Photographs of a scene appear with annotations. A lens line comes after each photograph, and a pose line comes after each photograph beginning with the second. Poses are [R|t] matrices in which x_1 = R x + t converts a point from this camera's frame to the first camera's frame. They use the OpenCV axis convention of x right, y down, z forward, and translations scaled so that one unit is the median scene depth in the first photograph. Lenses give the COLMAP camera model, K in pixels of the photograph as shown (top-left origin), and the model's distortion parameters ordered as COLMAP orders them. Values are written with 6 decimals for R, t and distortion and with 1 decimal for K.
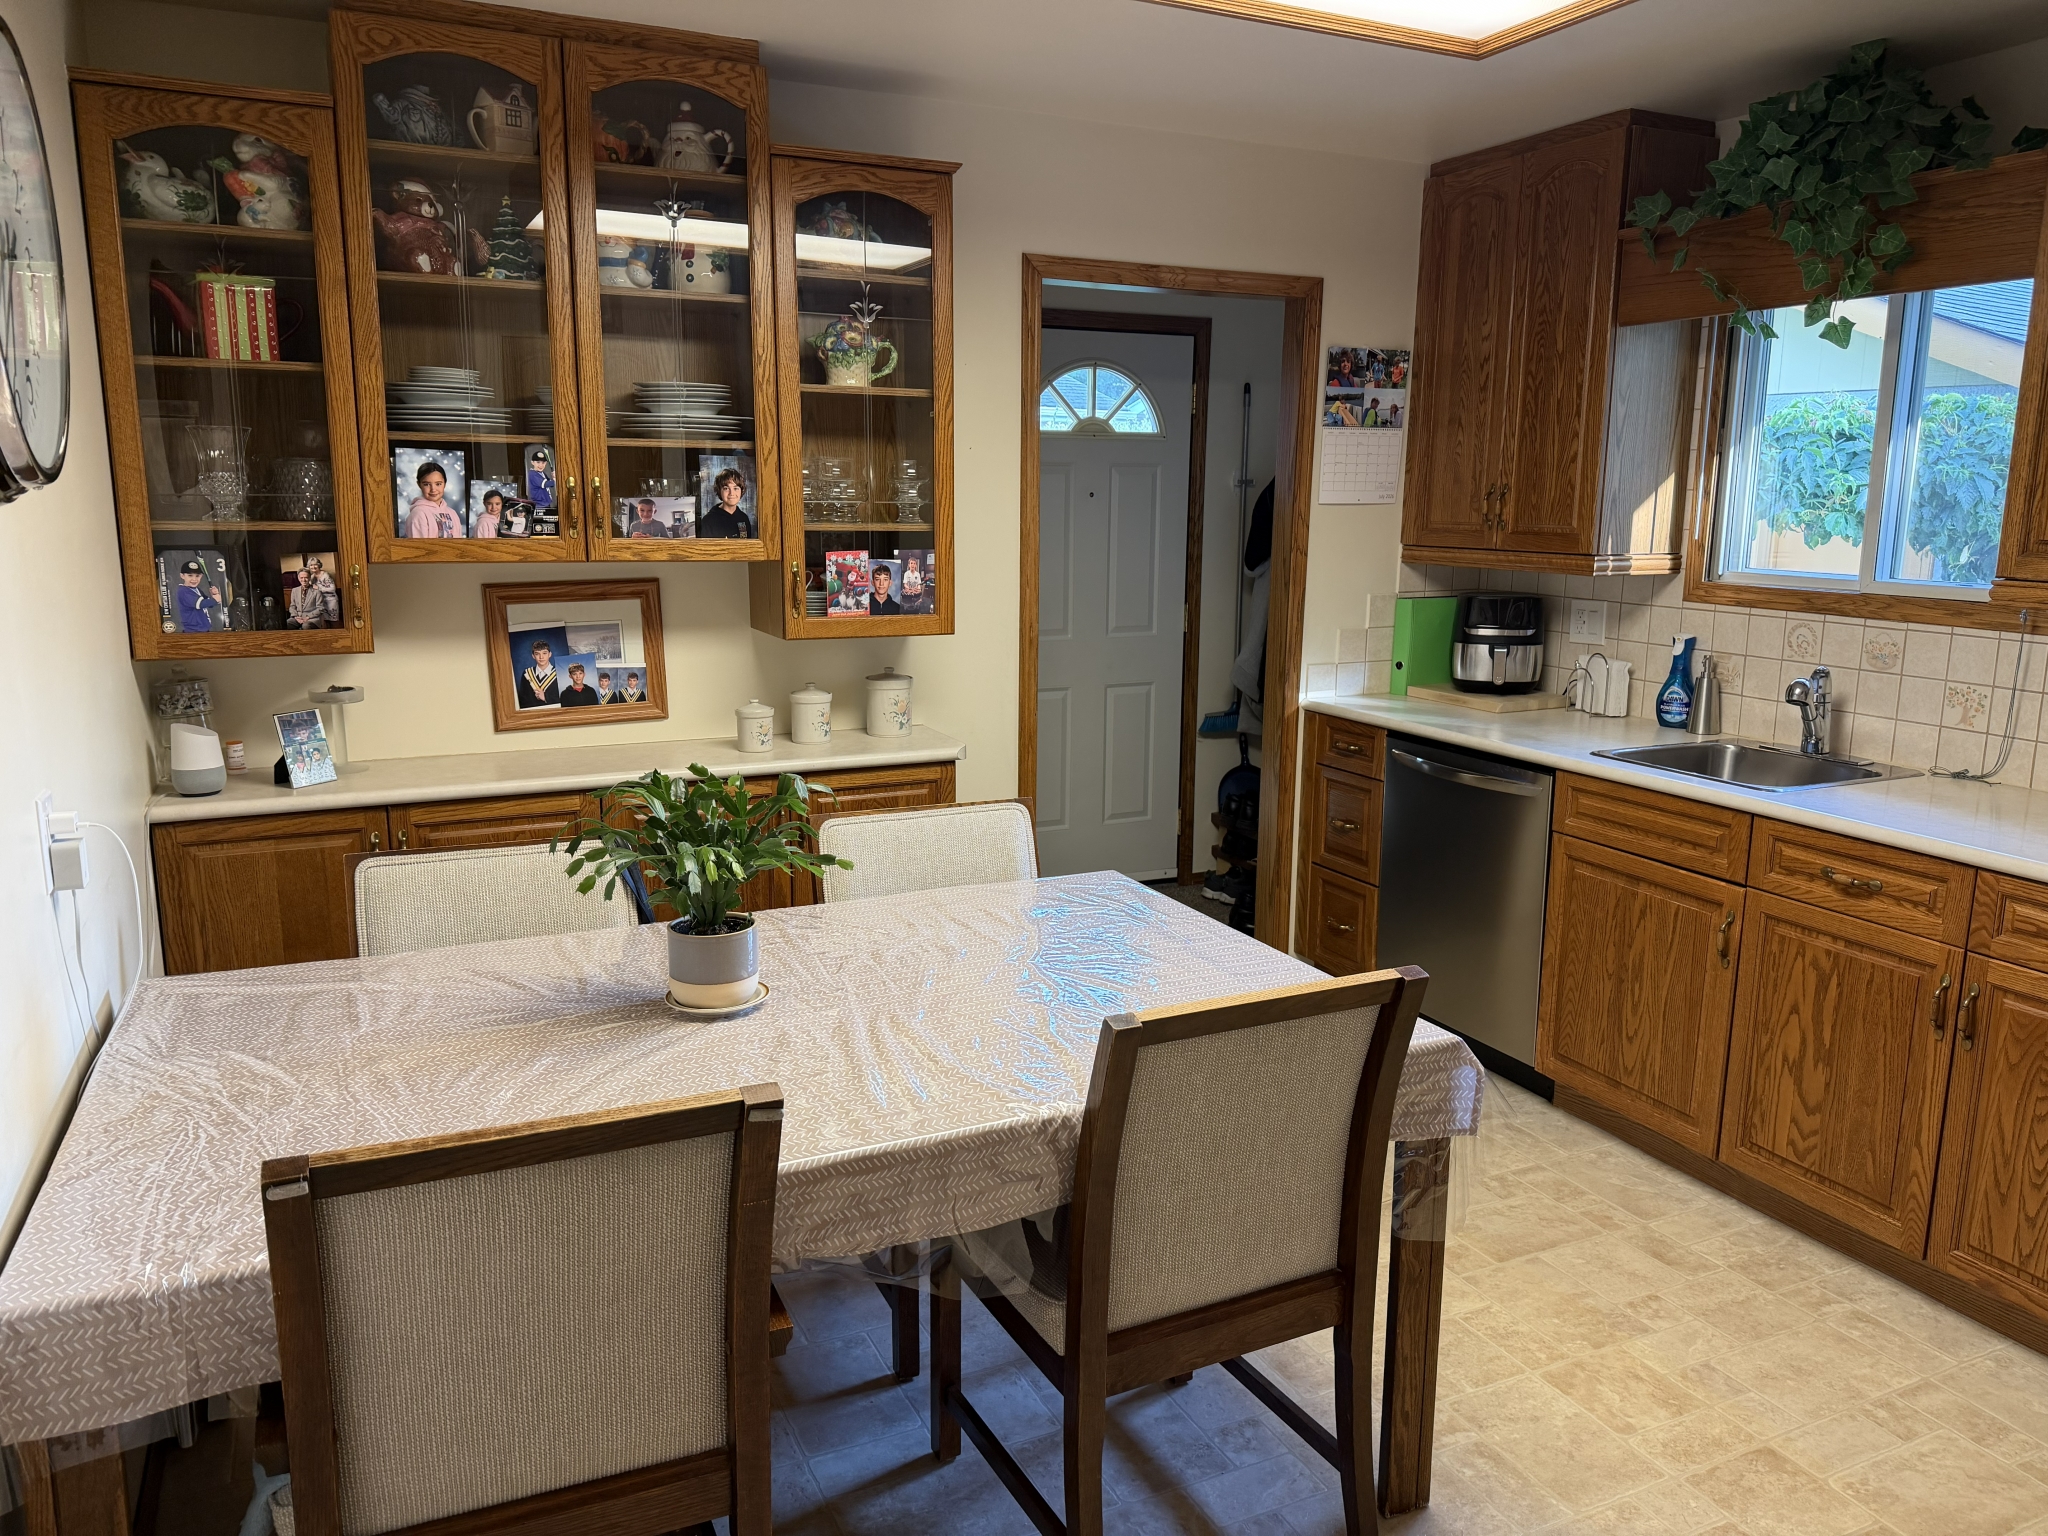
lens RADIAL K [[1431.2, 0, 1017.5], [0, 1431.2, 761.4], [0, 0, 1]] dist [0.053182, -0.064275]
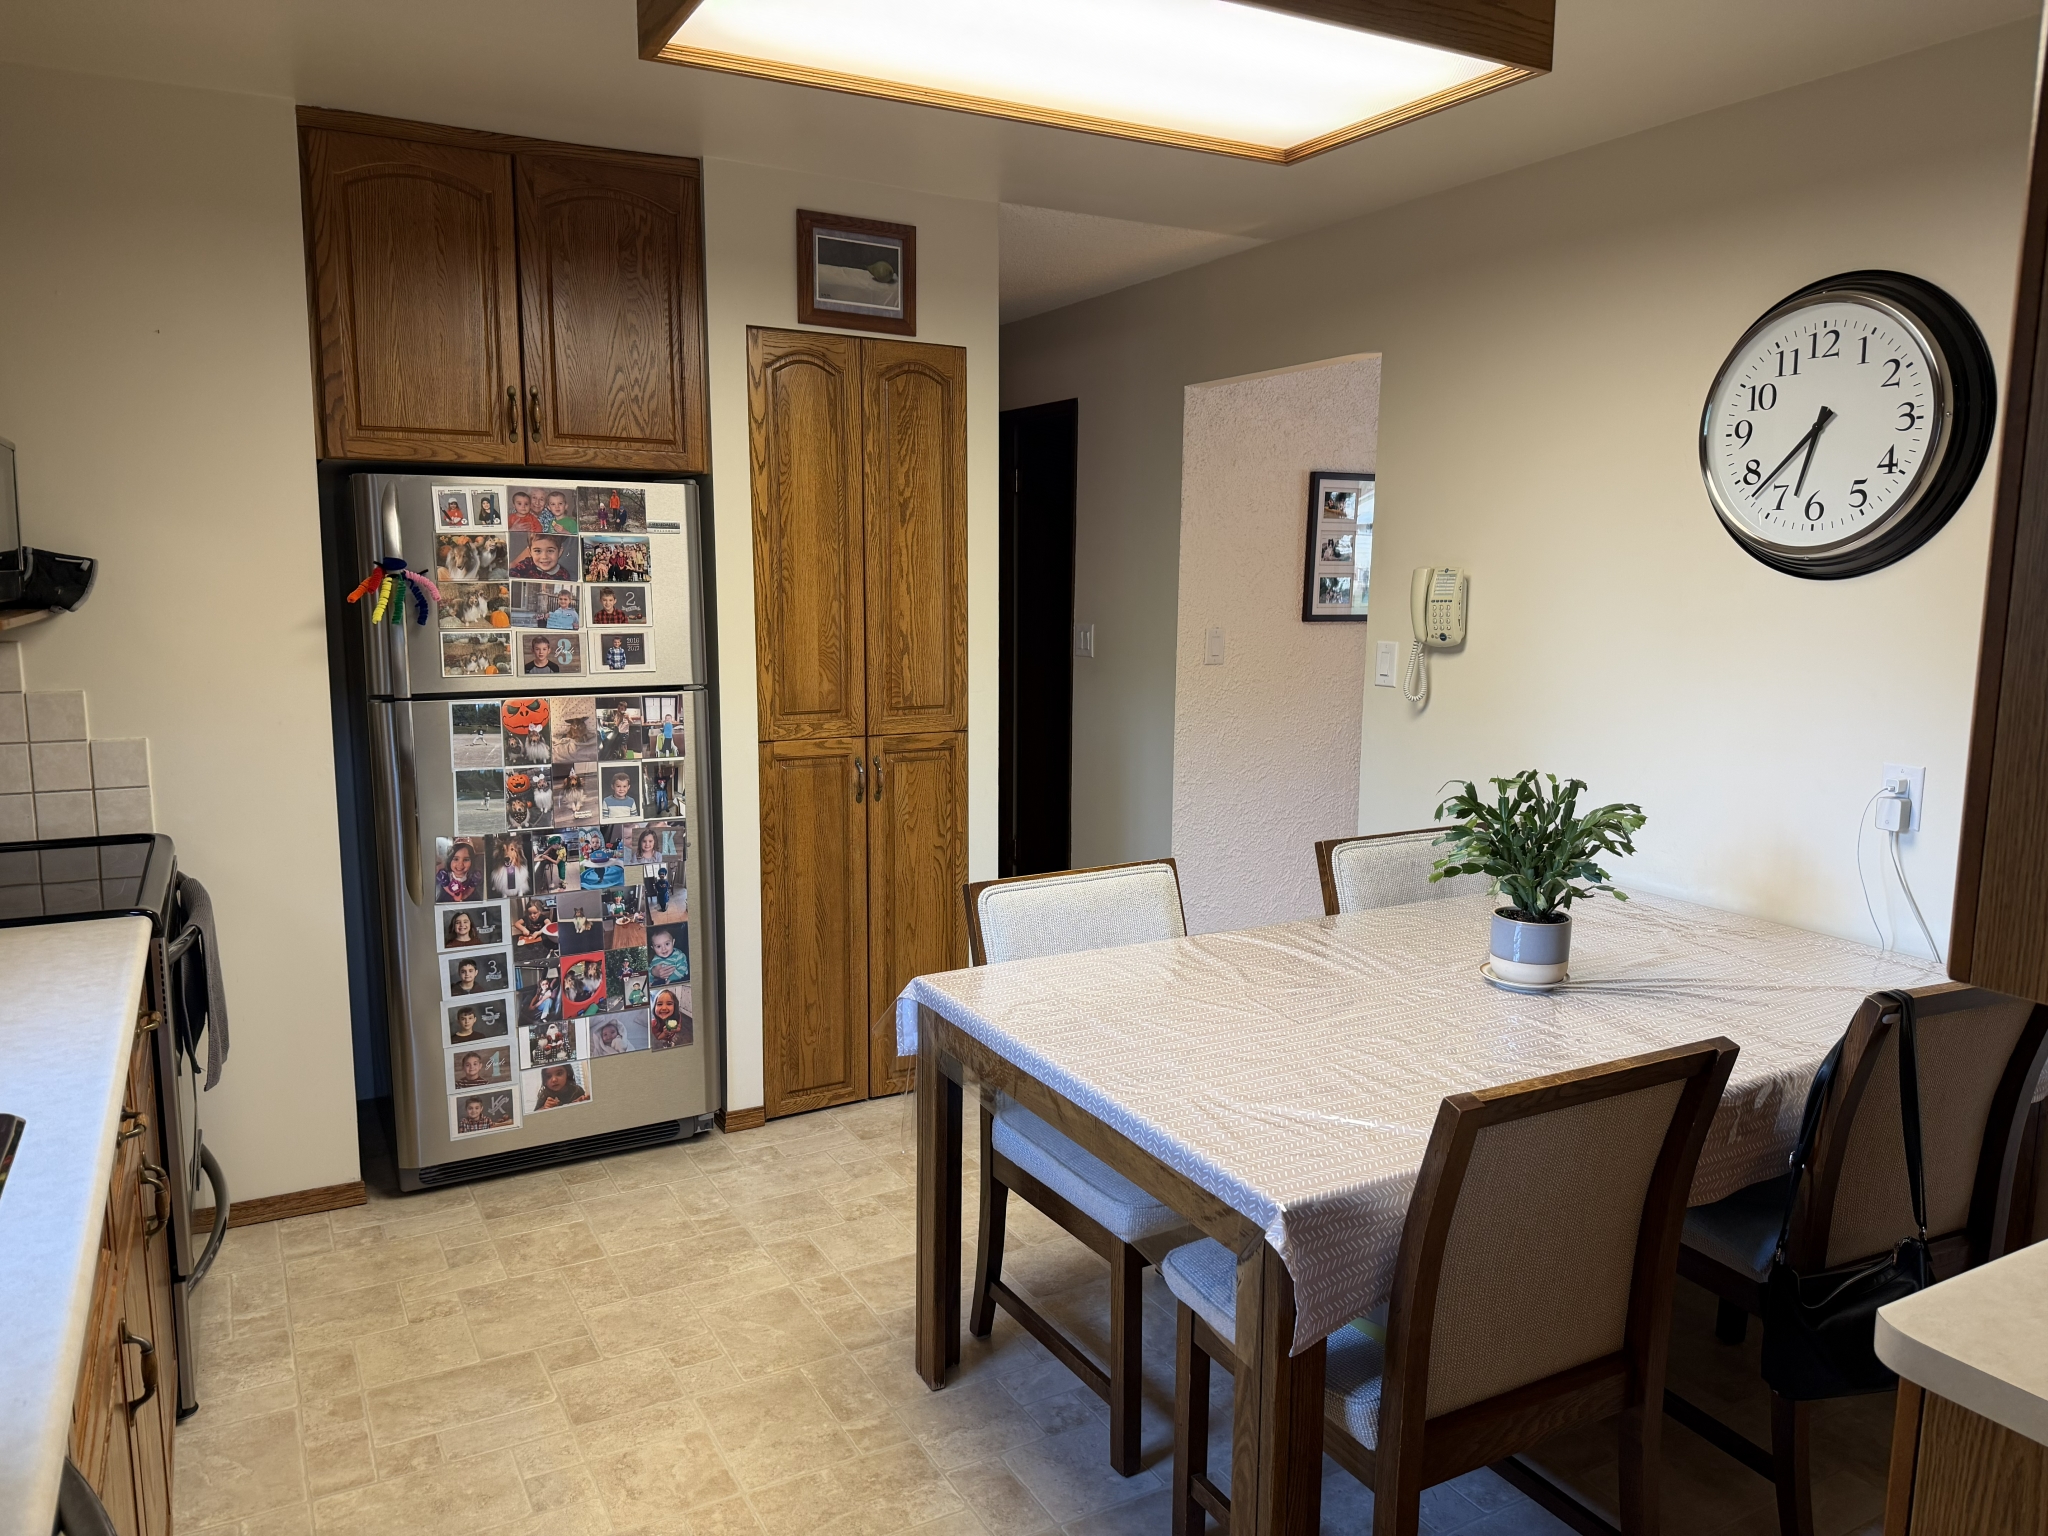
lens RADIAL K [[1431.2, 0, 1054.9], [0, 1431.2, 798.5], [0, 0, 1]] dist [0.053182, -0.064275]
pose [[-0.995751, -0.001117, -0.092076, 0.199764], [-0.032625, 0.939339, 0.341435, -0.257580], [0.086109, 0.342988, -0.935384, 1.415903]]
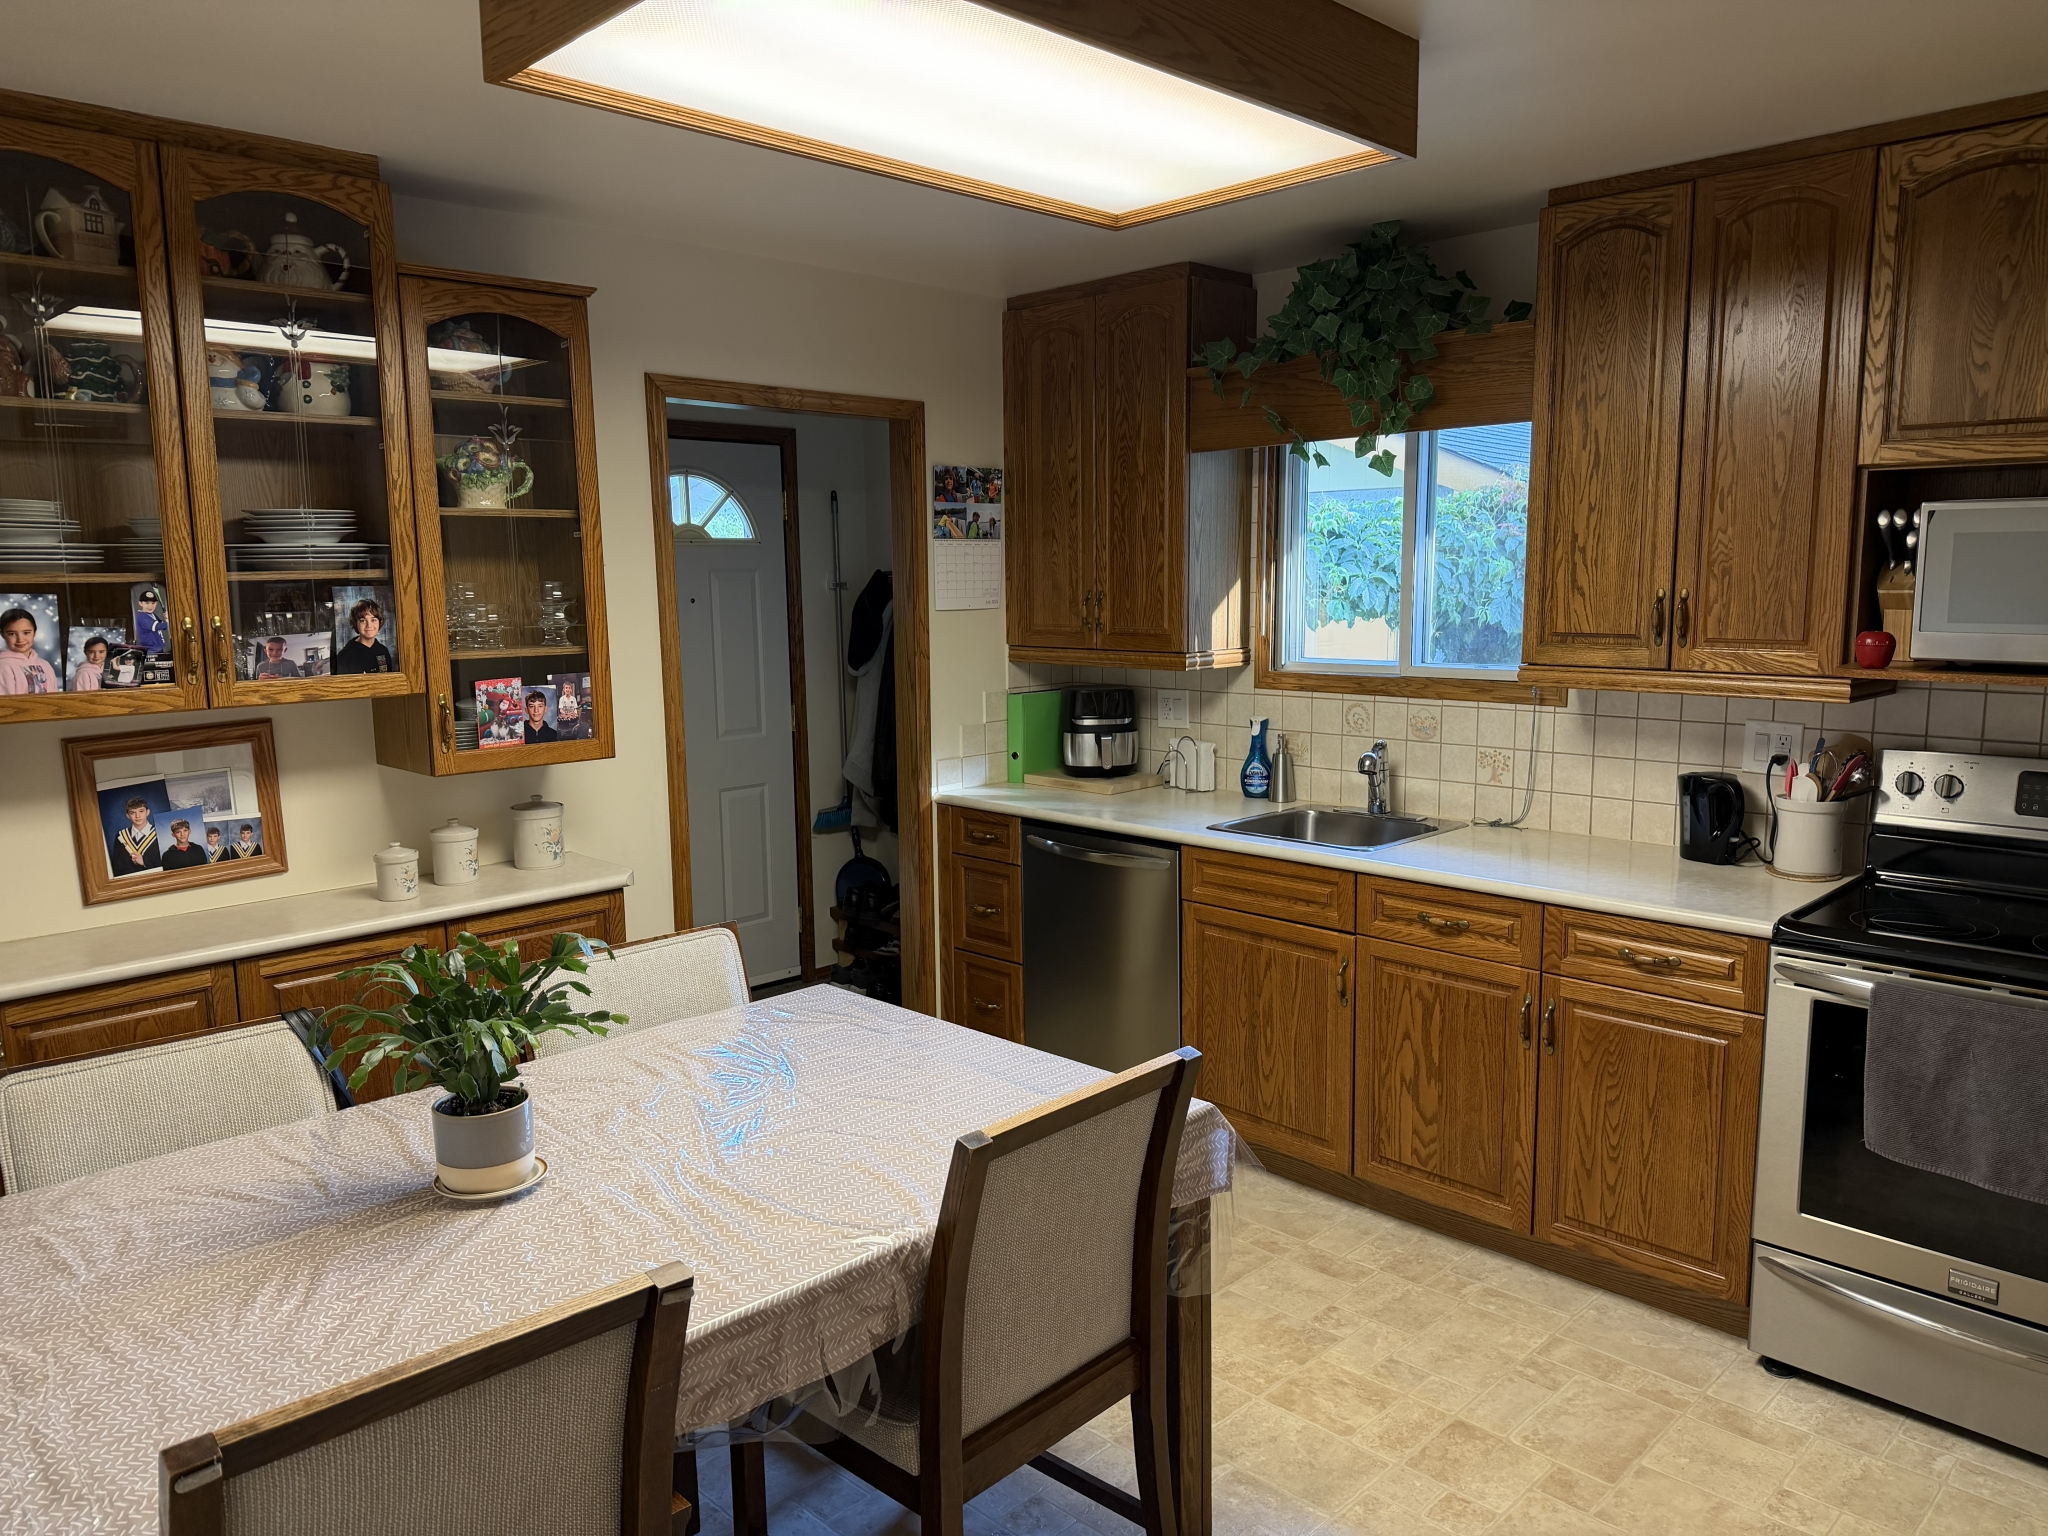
lens RADIAL K [[1431.2, 0, 999.6], [0, 1431.2, 773.5], [0, 0, 1]] dist [0.053182, -0.064275]
pose [[0.944139, -0.068394, 0.322372, -0.126682], [0.083411, 0.995969, -0.032985, -0.027512], [-0.318817, 0.058032, 0.946038, -0.009368]]
